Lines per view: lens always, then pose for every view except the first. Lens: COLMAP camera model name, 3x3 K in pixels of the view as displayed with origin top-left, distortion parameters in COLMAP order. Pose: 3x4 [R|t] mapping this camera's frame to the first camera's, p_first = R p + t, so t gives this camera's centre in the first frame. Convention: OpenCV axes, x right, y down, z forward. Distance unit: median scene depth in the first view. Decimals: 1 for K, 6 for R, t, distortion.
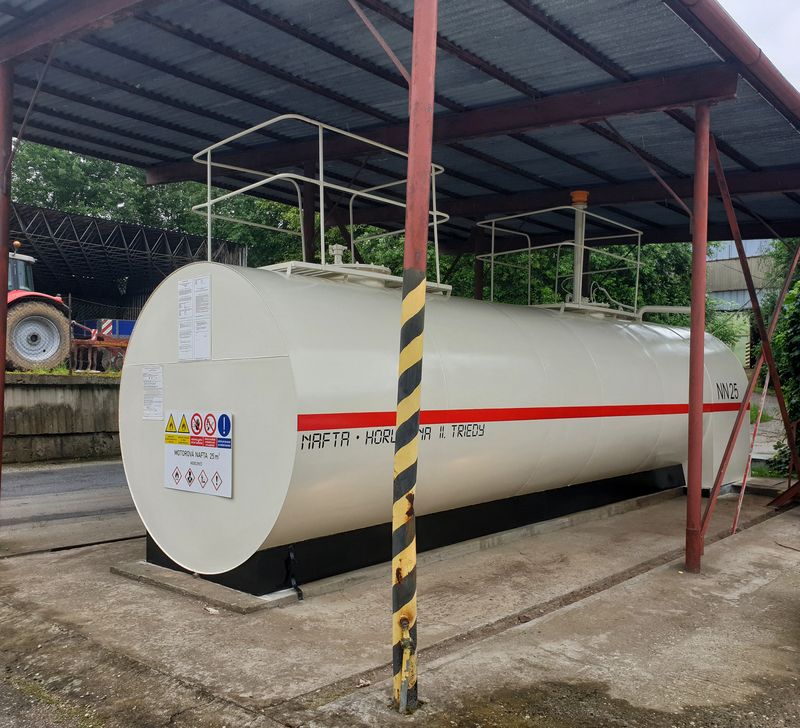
lens RADIAL K [[747.5, 0, 426.0], [0, 747.5, 369.1], [0, 0, 1]] dist [0.010448, 0.000000]
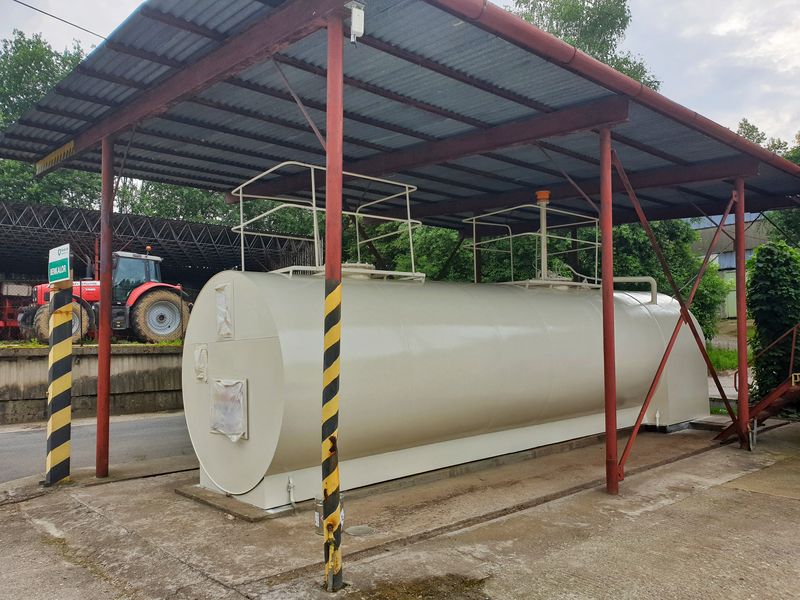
lens RADIAL K [[615.1, 0, 399.6], [0, 615.1, 303.4], [0, 0, 1]] dist [0.004610, 0.010515]
pose [[0.989452, -0.040068, -0.139209, 0.173241], [0.034557, 0.998529, -0.041786, -0.020440], [0.140678, 0.036534, 0.989381, -0.096948]]
